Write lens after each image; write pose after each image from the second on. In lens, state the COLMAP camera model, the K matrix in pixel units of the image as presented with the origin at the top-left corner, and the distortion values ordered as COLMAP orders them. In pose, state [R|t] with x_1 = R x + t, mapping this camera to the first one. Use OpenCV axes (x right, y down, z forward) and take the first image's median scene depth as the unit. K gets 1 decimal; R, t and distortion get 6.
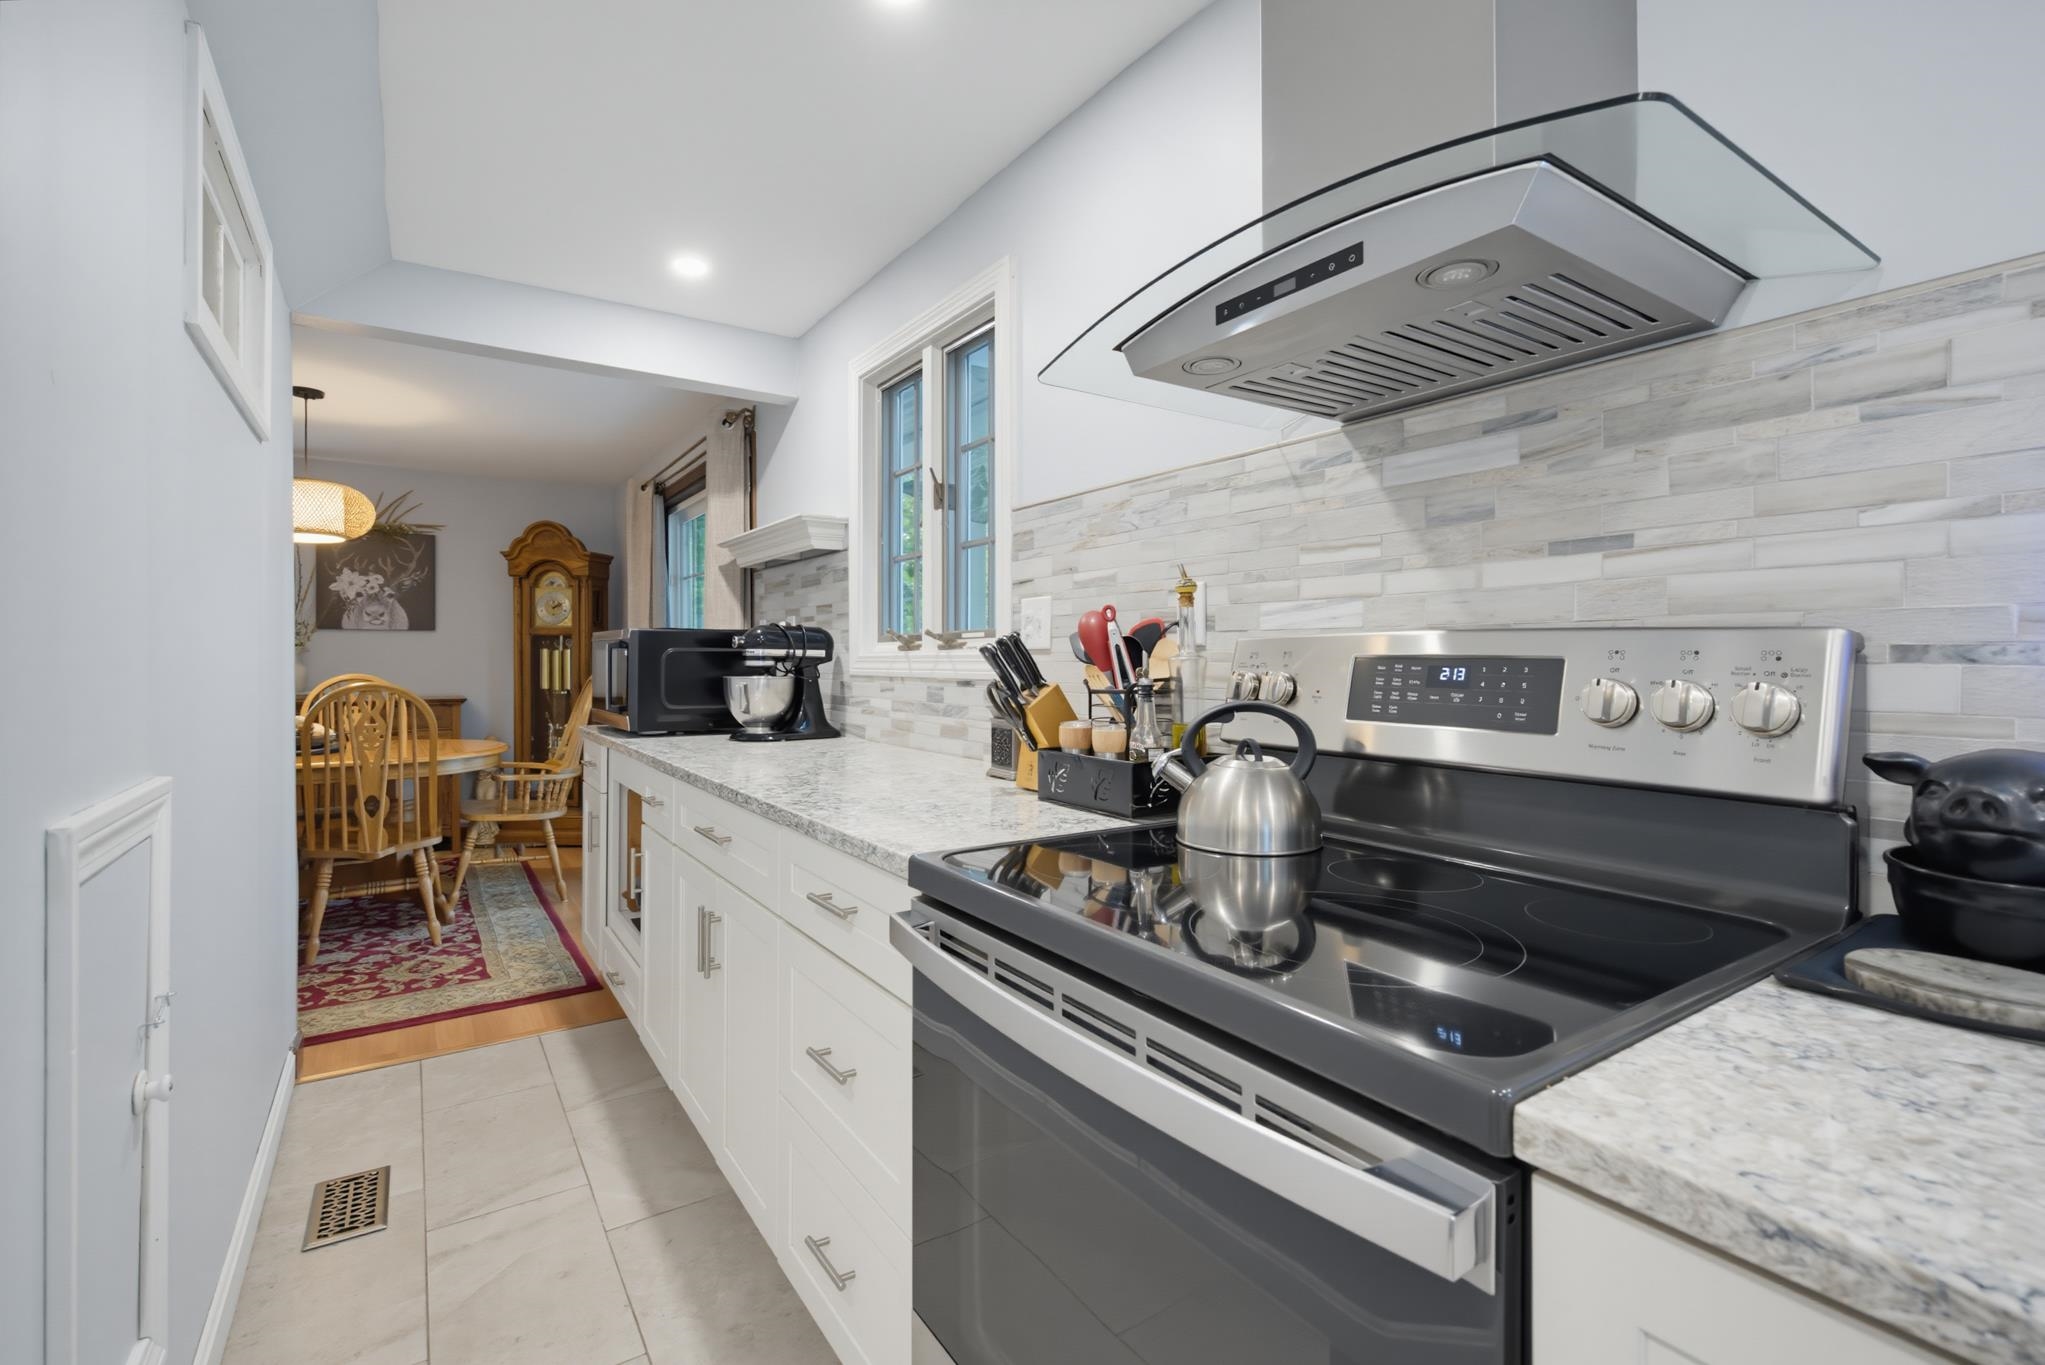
lens RADIAL K [[940.2, 0, 1052.5], [0, 940.2, 669.2], [0, 0, 1]] dist [0.000402, -0.000050]
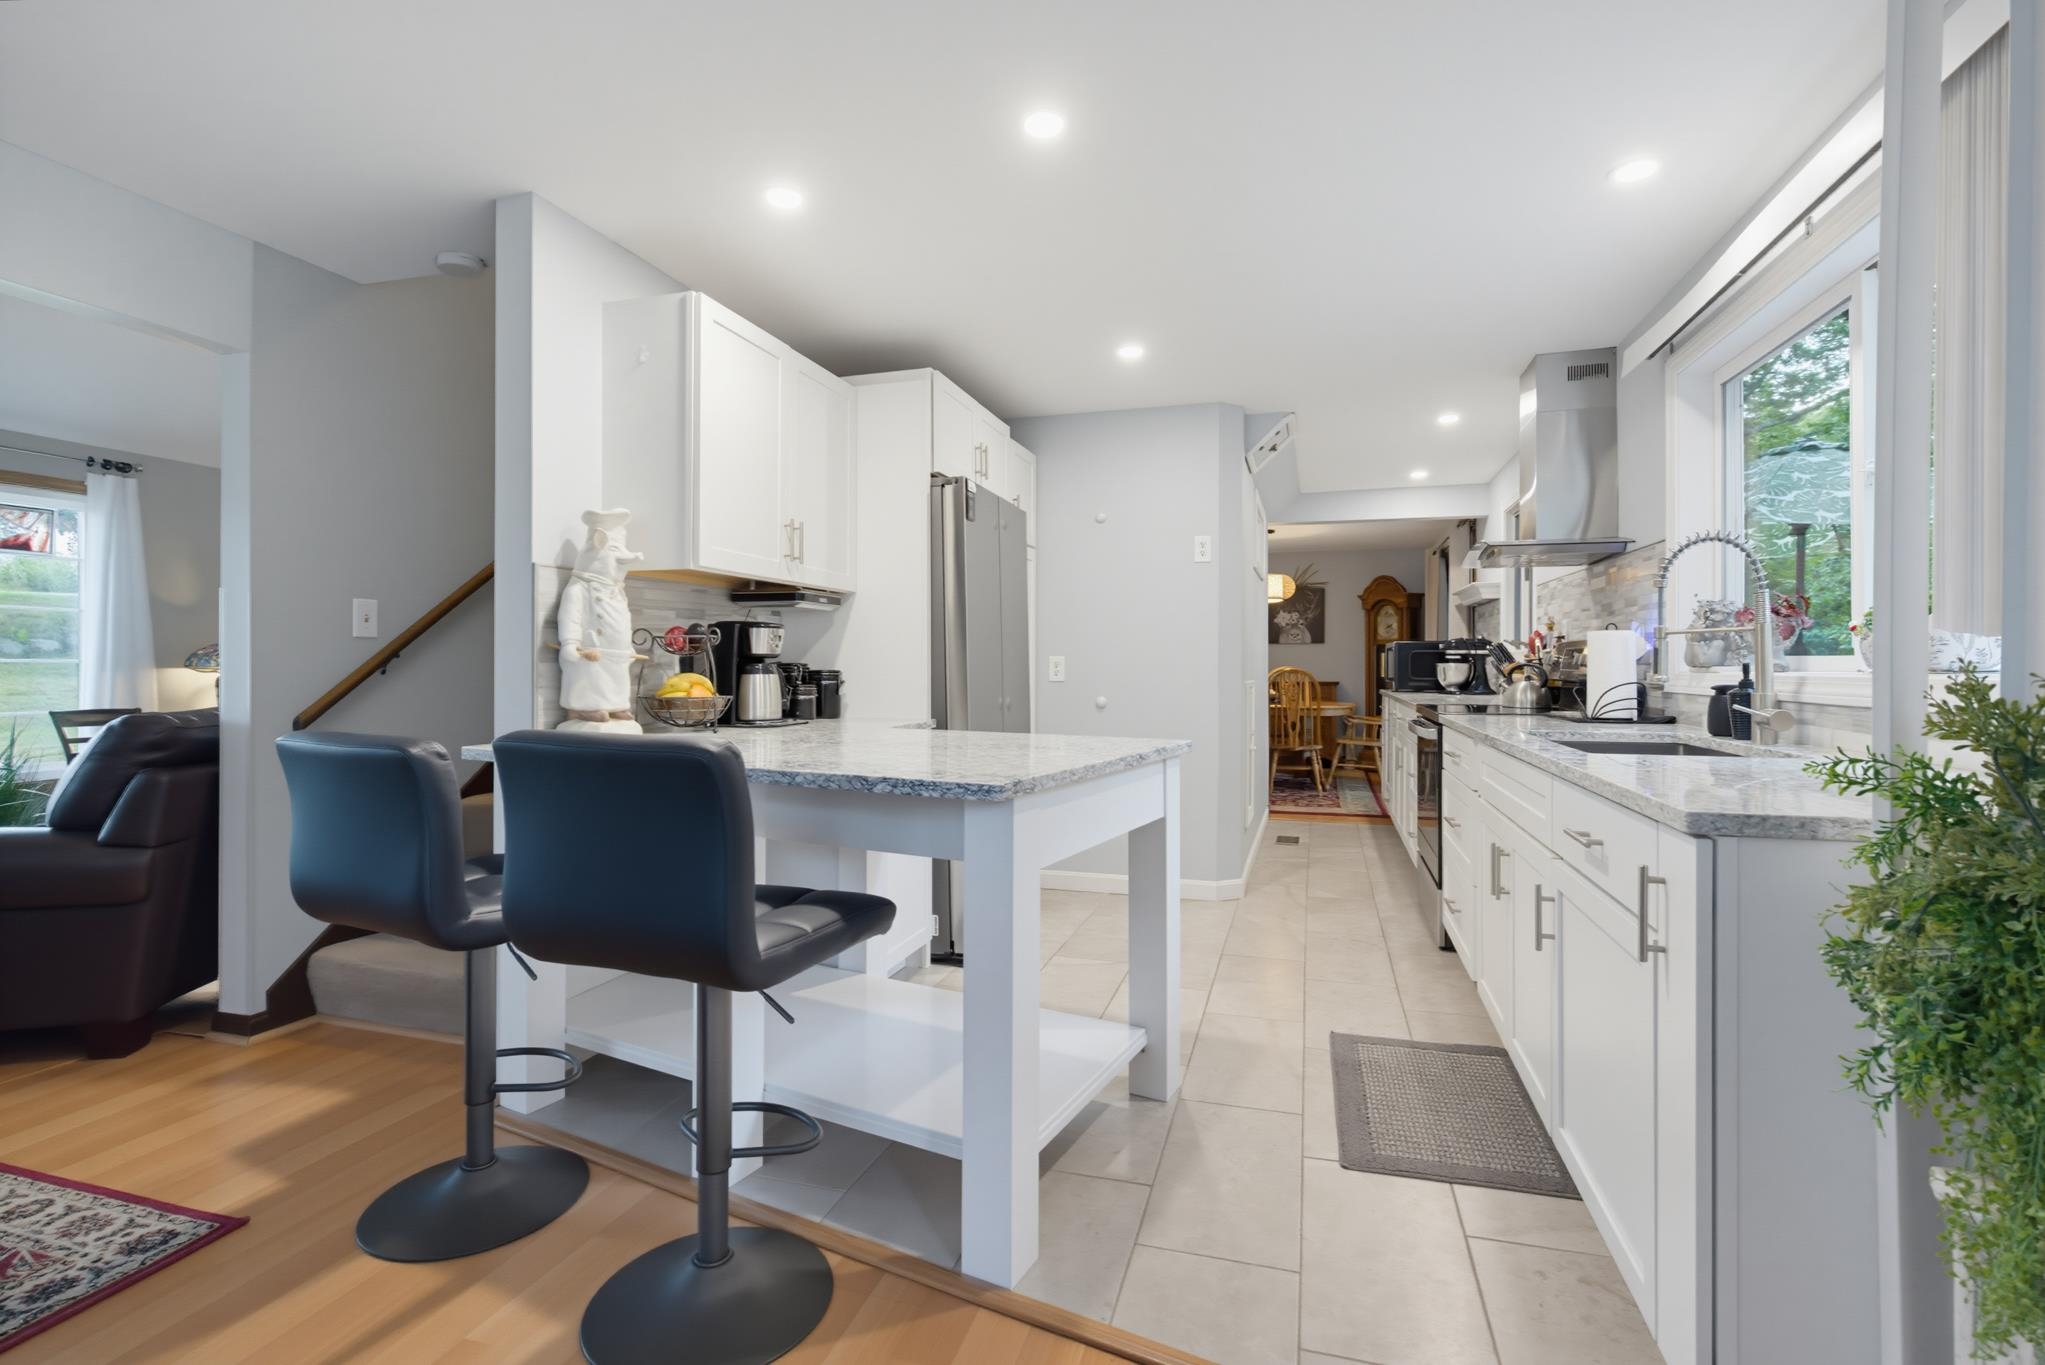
lens RADIAL K [[936.1, 0, 1031.9], [0, 936.1, 665.6], [0, 0, 1]] dist [-0.000257, 0.001178]
pose [[0.624245, -0.002149, -0.781225, 0.689854], [-0.005633, 0.999958, -0.007252, 0.030863], [0.781208, 0.008928, 0.624207, -0.967499]]
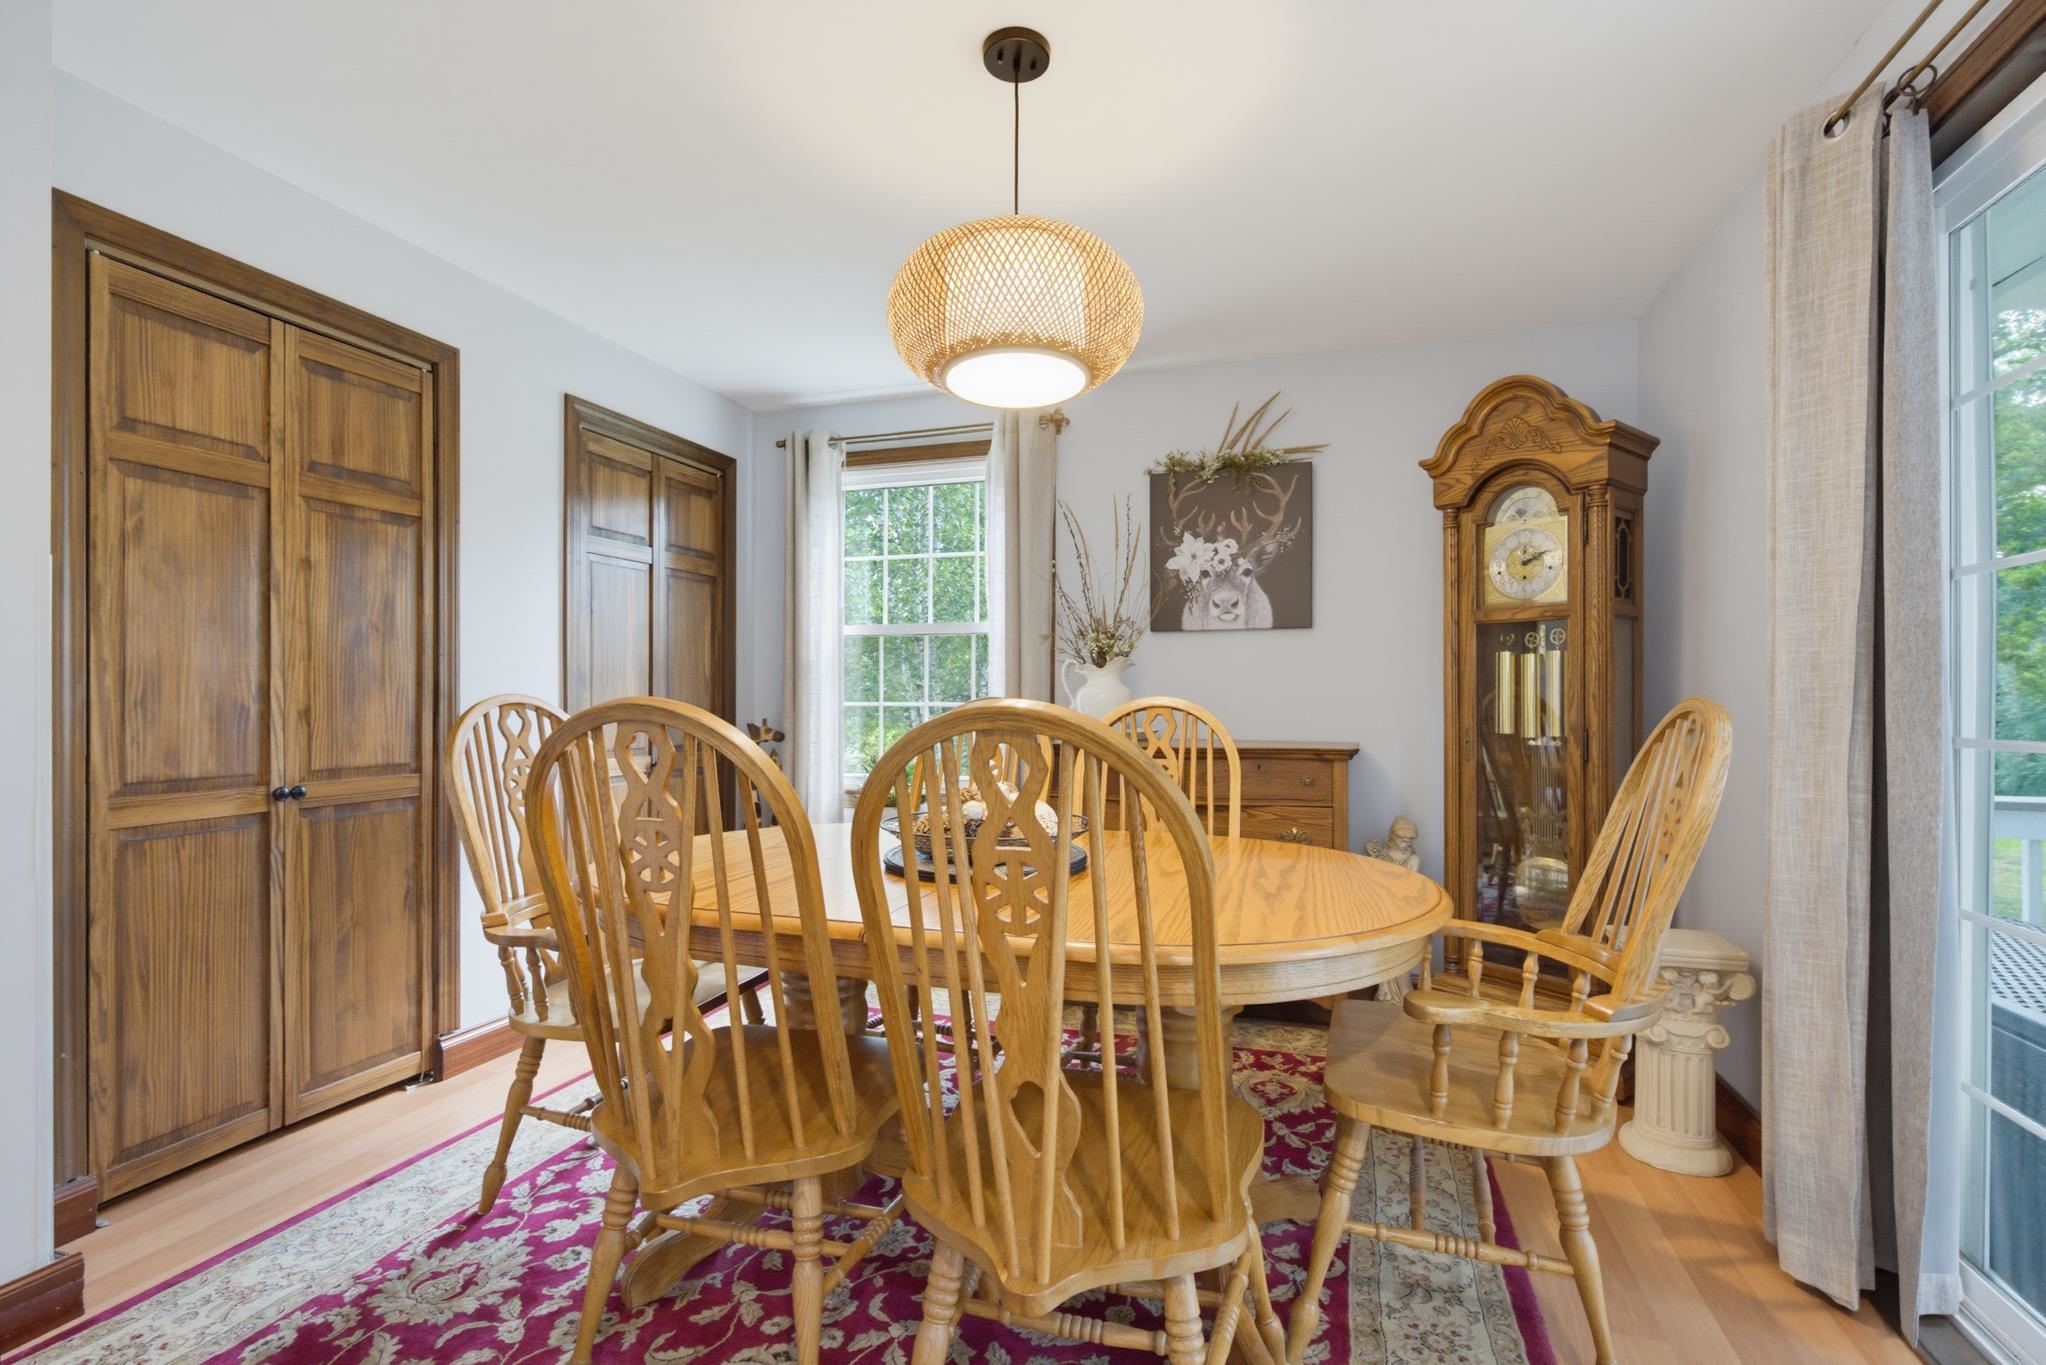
lens RADIAL K [[943.6, 0, 1020.9], [0, 943.6, 686.7], [0, 0, 1]] dist [0.001887, -0.000320]
pose [[0.601585, -0.013966, -0.798686, -0.592328], [-0.006338, 0.999732, -0.022255, 0.017168], [0.798783, 0.018451, 0.601336, 0.997828]]
